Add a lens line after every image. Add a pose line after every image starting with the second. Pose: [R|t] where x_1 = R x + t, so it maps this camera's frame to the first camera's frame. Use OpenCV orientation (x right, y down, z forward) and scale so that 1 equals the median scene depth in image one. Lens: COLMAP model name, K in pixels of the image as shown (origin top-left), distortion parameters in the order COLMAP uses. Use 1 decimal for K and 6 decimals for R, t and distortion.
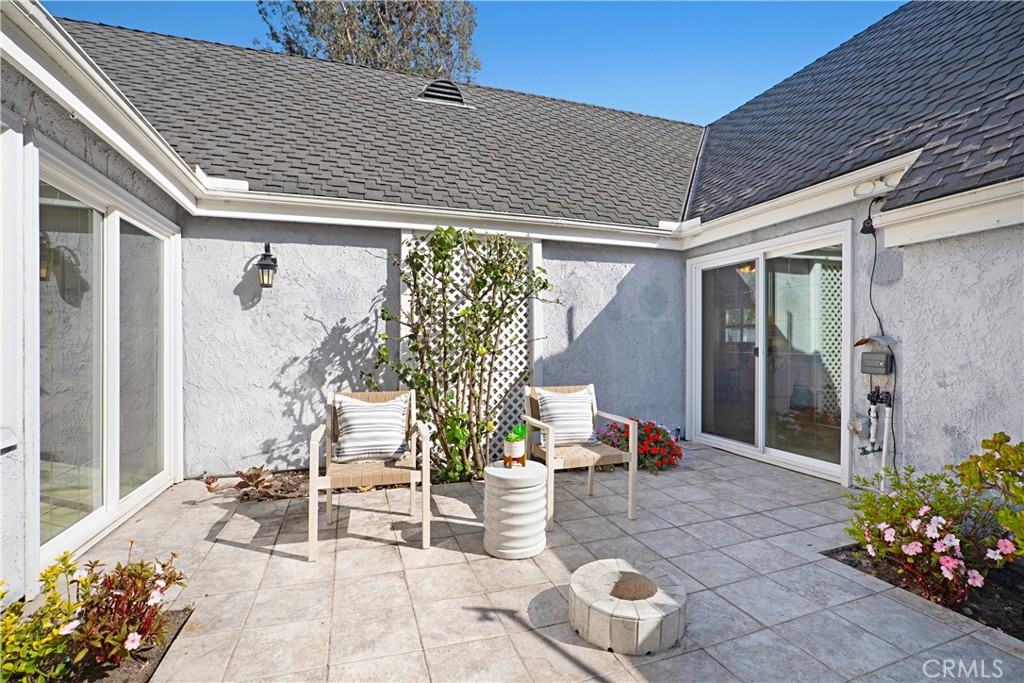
lens RADIAL K [[474.2, 0, 513.4], [0, 474.2, 343.9], [0, 0, 1]] dist [-0.025862, 0.001095]
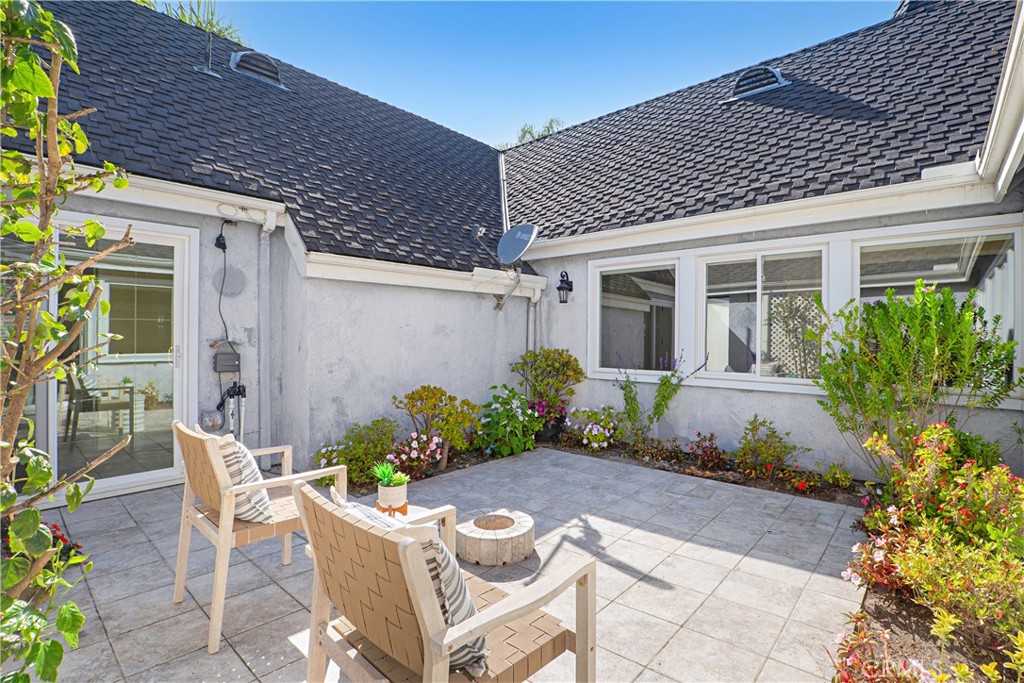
lens RADIAL K [[480.3, 0, 516.3], [0, 480.3, 338.9], [0, 0, 1]] dist [-0.015307, 0.000111]
pose [[-0.487416, -0.011507, 0.873094, -0.791001], [-0.005965, 0.999934, 0.009849, -0.042793], [-0.873150, -0.000407, -0.487452, 1.241621]]
